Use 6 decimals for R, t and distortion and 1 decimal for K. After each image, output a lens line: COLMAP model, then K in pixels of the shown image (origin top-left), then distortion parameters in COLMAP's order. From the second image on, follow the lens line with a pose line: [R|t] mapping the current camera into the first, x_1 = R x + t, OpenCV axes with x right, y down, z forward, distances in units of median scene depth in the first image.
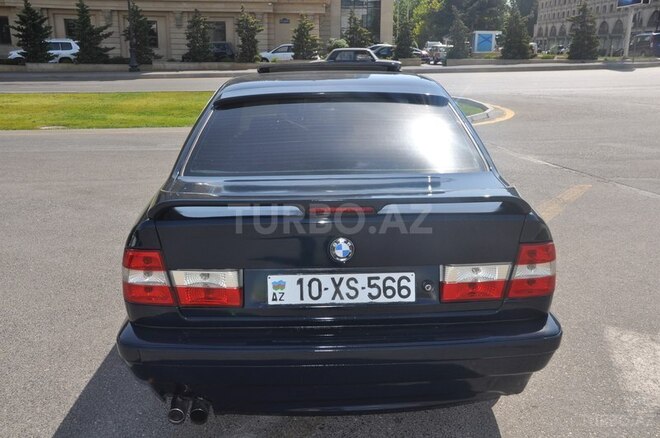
lens RADIAL K [[690.8, 0, 327.7], [0, 690.8, 219.9], [0, 0, 1]] dist [0.036784, 0.000000]
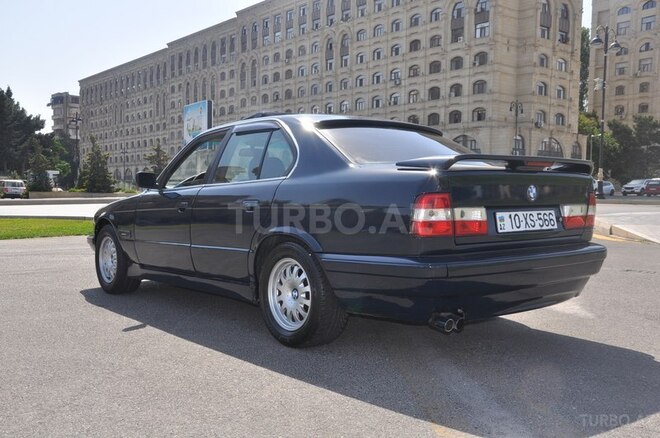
lens RADIAL K [[690.8, 0, 331.0], [0, 690.8, 220.5], [0, 0, 1]] dist [0.036784, 0.000000]
pose [[0.789659, -0.018594, 0.613264, -1.255007], [0.144606, 0.977023, -0.156576, 0.274644], [-0.596261, 0.212323, 0.774204, 0.078222]]
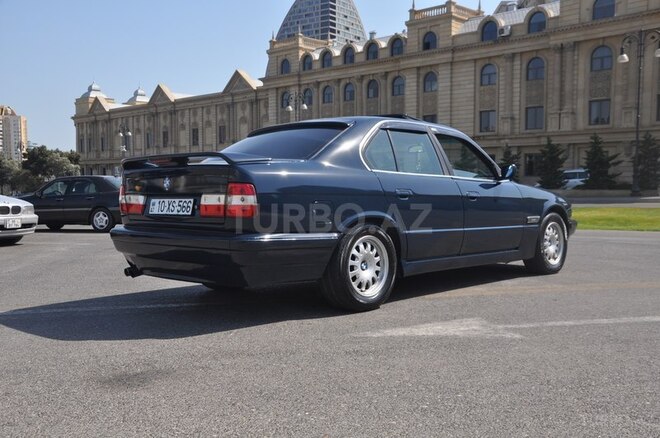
lens RADIAL K [[690.8, 0, 332.9], [0, 690.8, 218.0], [0, 0, 1]] dist [0.036784, 0.000000]
pose [[0.685811, 0.029072, -0.727199, 1.697622], [-0.177666, 0.975659, -0.128550, 0.293683], [0.705761, 0.217360, 0.674282, 0.046092]]
